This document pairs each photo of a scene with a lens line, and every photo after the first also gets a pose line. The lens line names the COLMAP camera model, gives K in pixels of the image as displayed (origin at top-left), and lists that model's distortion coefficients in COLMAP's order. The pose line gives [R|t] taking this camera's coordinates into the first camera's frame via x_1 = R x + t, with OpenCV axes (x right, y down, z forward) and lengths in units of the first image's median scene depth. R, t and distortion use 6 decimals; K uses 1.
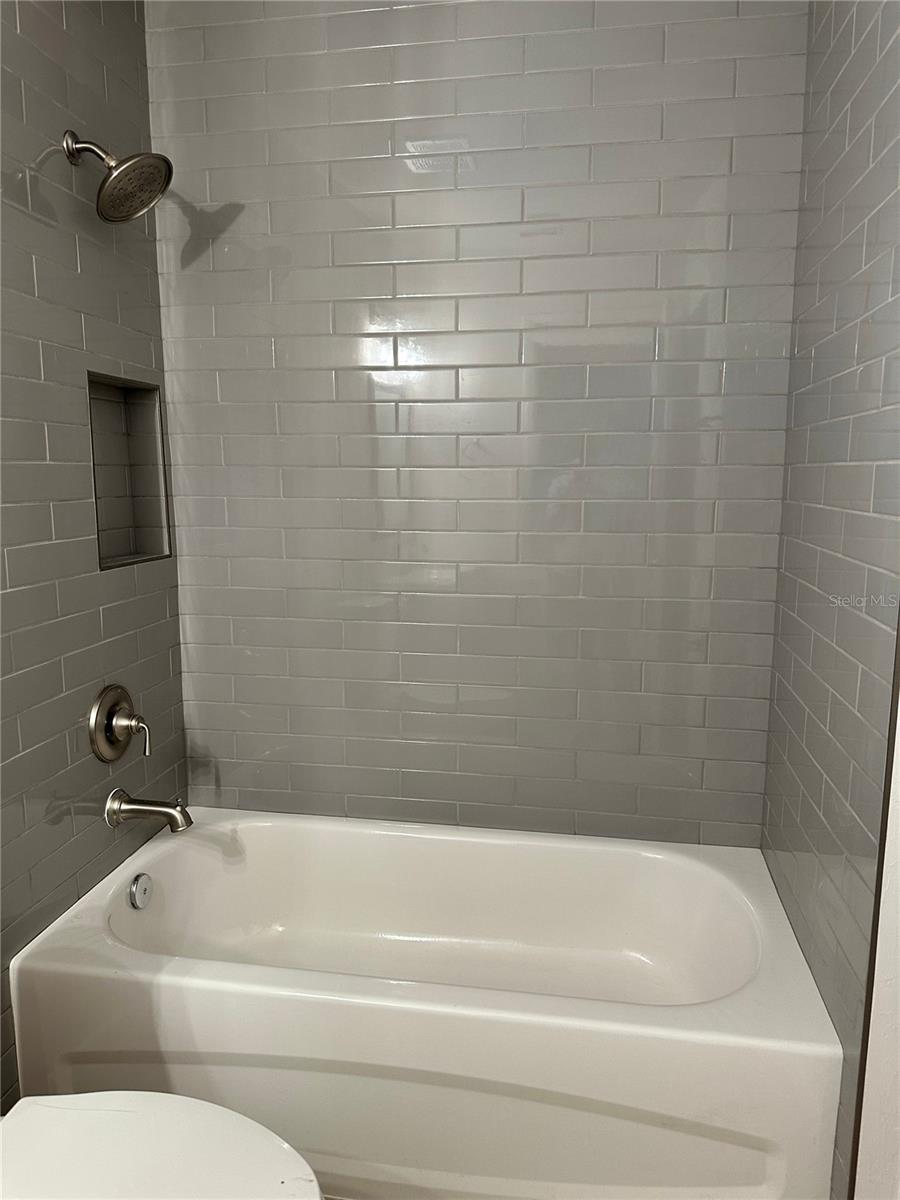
lens RADIAL K [[842.5, 0, 450.0], [0, 842.5, 600.0], [0, 0, 1]] dist [0.197065, -0.349520]
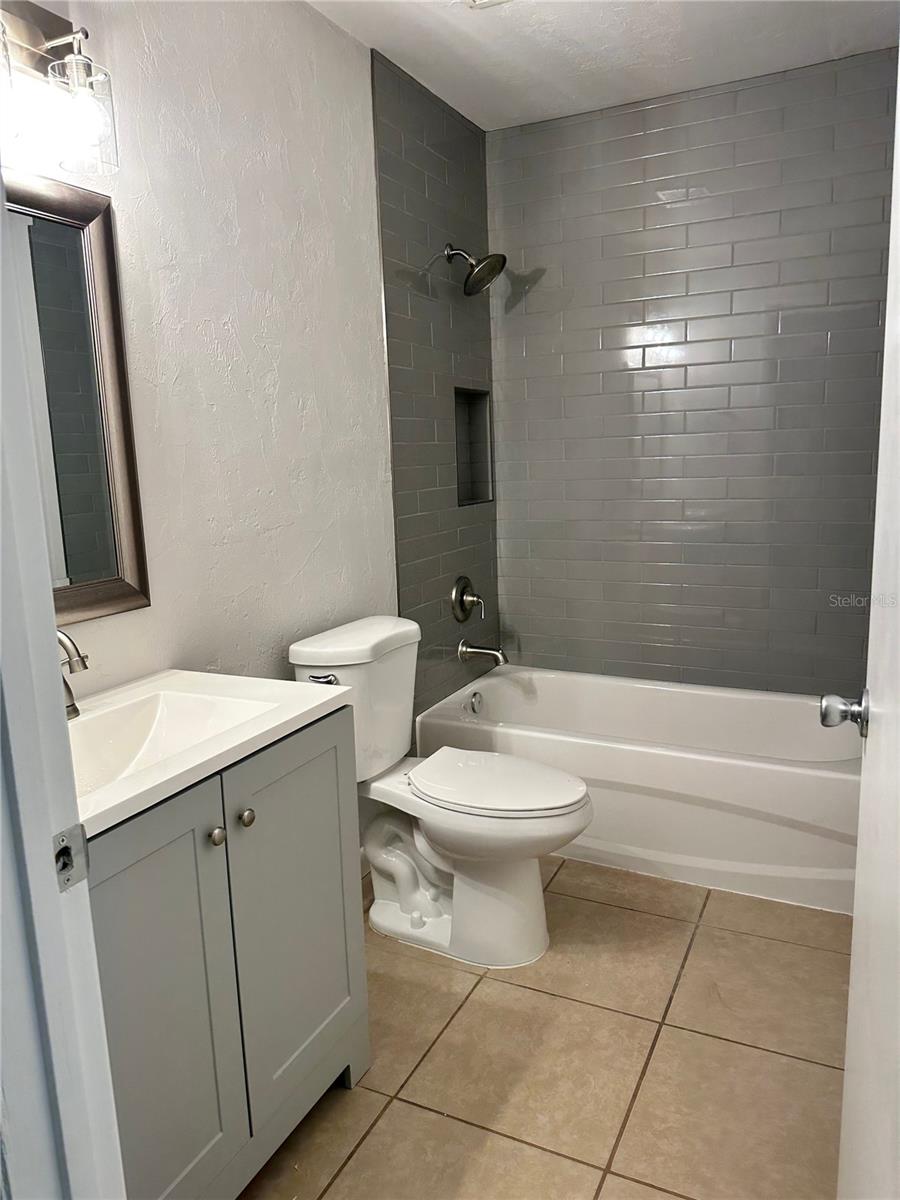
lens RADIAL K [[842.2, 0, 450.0], [0, 842.2, 600.0], [0, 0, 1]] dist [0.103813, -0.000643]
pose [[0.952220, 0.021832, -0.304630, 0.077911], [-0.012166, 0.999362, 0.033593, 0.085581], [0.305169, -0.028282, 0.951878, -0.533119]]
